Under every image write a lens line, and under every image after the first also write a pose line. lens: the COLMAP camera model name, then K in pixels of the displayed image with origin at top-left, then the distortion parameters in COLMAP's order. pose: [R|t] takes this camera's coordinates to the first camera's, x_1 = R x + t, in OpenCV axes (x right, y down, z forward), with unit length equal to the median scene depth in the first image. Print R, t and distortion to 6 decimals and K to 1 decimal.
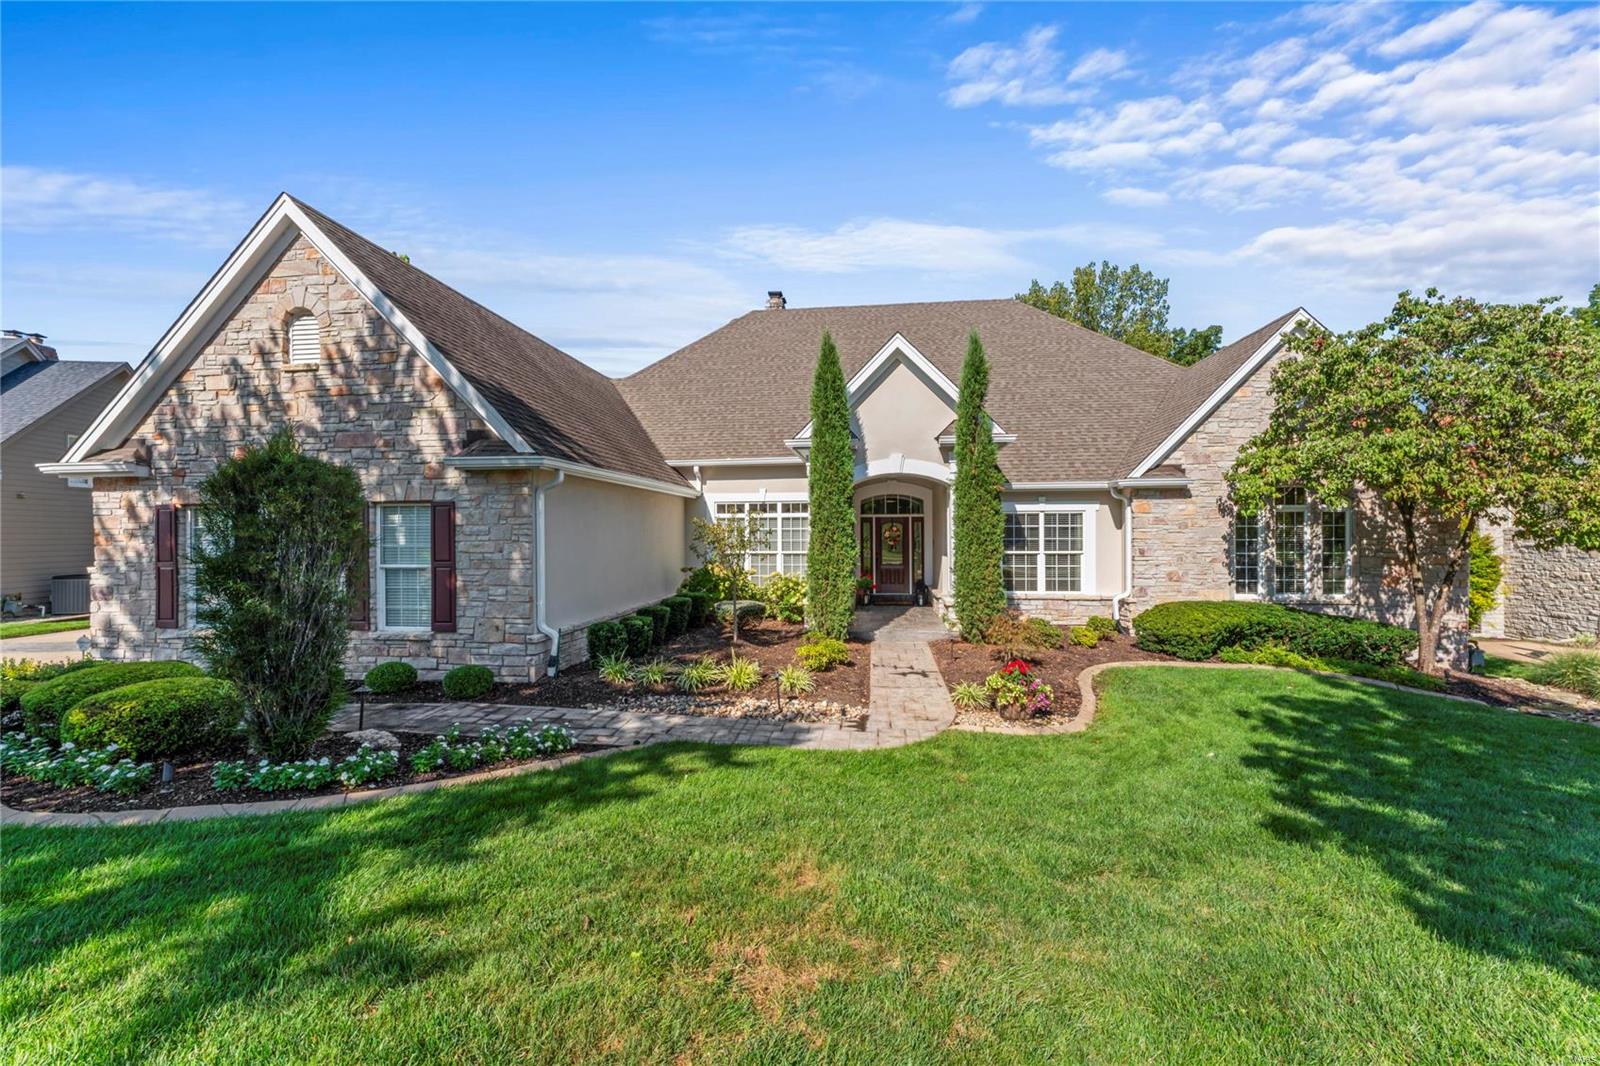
lens RADIAL K [[643.7, 0, 801.0], [0, 643.7, 532.7], [0, 0, 1]] dist [0.002869, 0.000287]
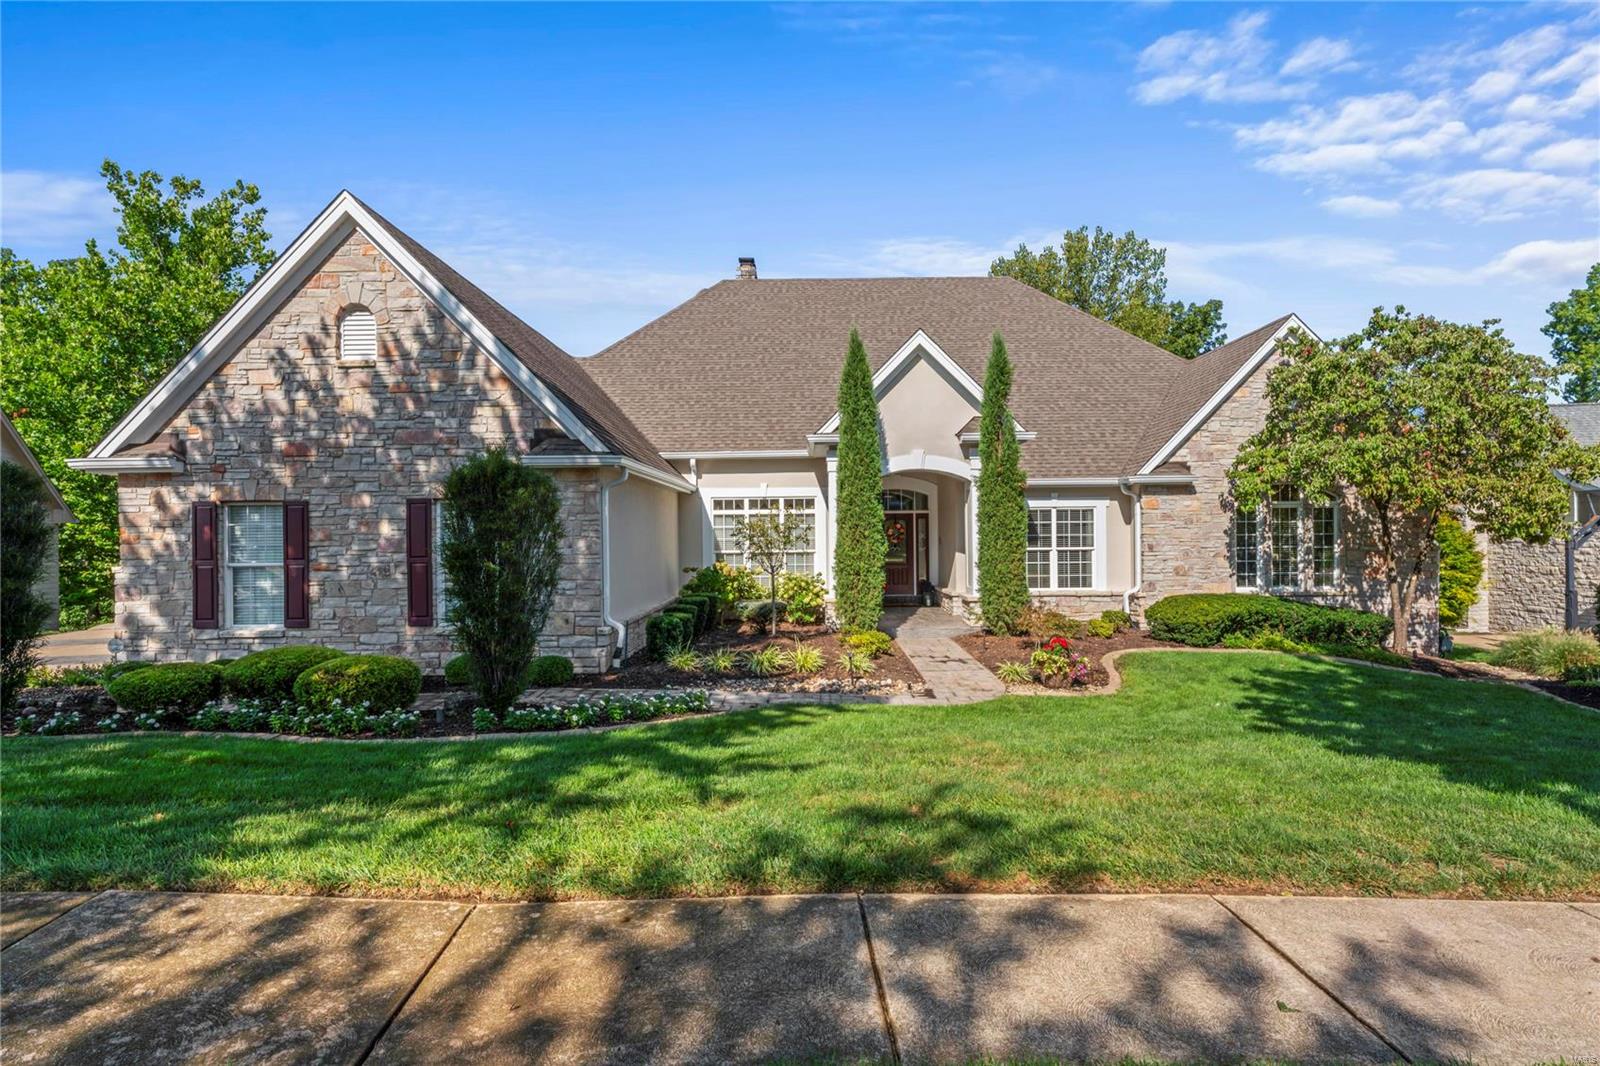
lens RADIAL K [[834.9, 0, 801.0], [0, 834.9, 532.2], [0, 0, 1]] dist [0.001306, -0.000403]
pose [[0.993842, -0.003867, 0.110736, -0.191259], [0.004246, 0.999986, -0.003186, 0.009497], [-0.110722, 0.003637, 0.993845, -0.288608]]
